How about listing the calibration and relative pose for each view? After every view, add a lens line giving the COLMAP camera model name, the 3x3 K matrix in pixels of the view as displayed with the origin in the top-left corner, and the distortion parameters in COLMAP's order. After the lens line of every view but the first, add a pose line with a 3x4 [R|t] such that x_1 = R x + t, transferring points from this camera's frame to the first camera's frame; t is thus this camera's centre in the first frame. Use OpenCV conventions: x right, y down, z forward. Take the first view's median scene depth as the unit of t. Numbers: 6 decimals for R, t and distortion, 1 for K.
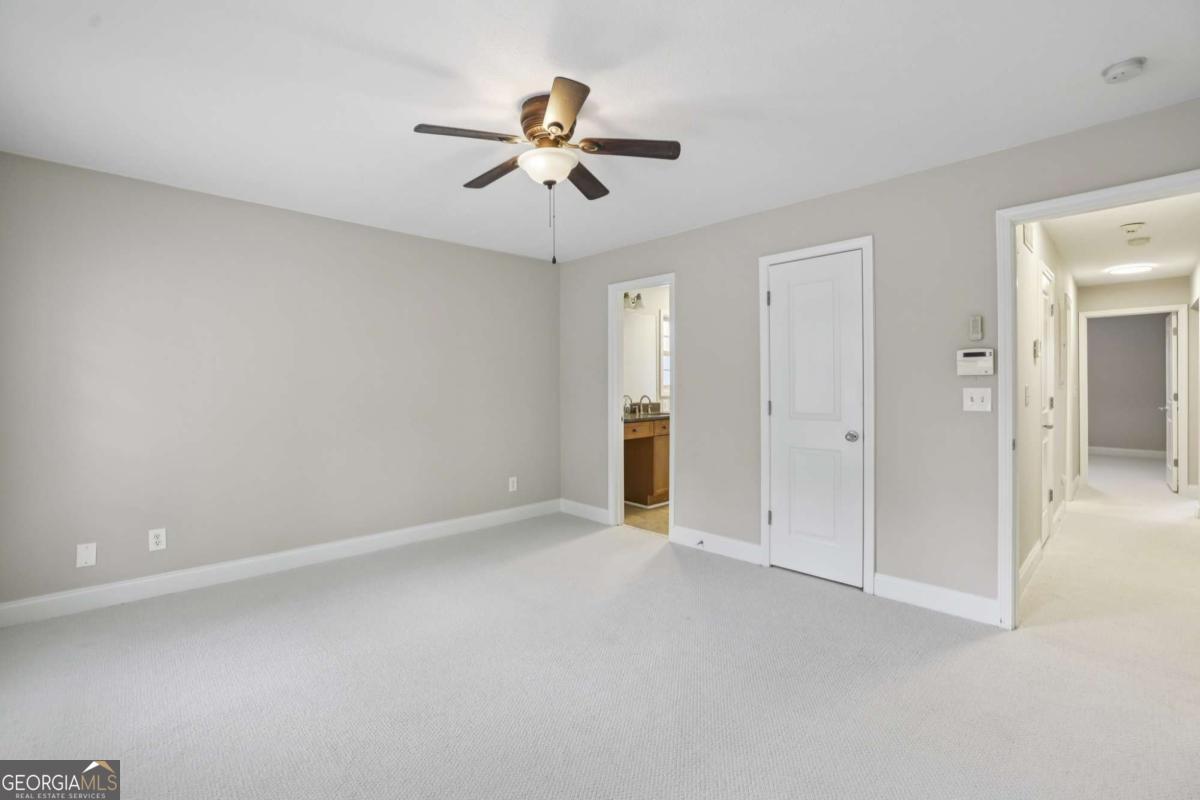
lens RADIAL K [[516.5, 0, 600.8], [0, 516.5, 393.1], [0, 0, 1]] dist [-0.035036, -0.000462]
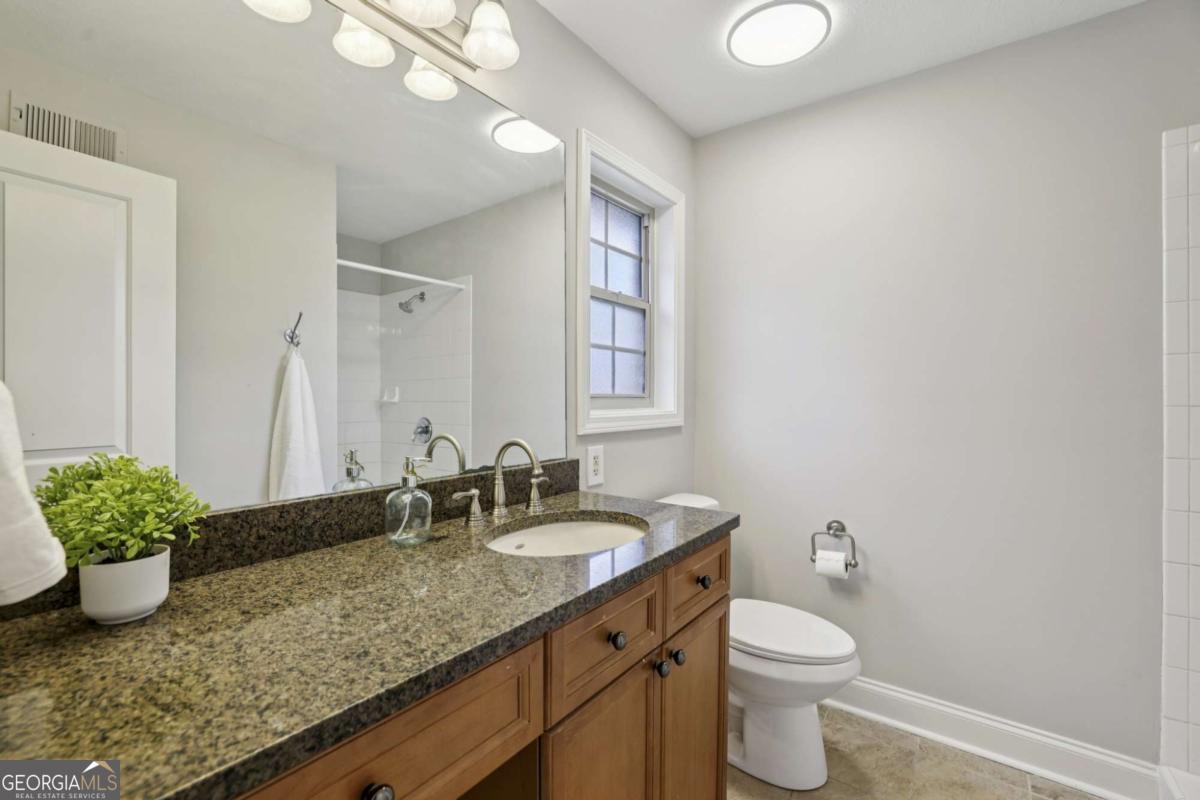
lens RADIAL K [[516.5, 0, 598.9], [0, 516.5, 399.9], [0, 0, 1]] dist [-0.035036, -0.000462]
pose [[0.983708, -0.000289, 0.179771, 0.080900], [0.000912, 0.999994, -0.003382, -0.010299], [-0.179769, 0.003491, 0.983703, 0.759699]]
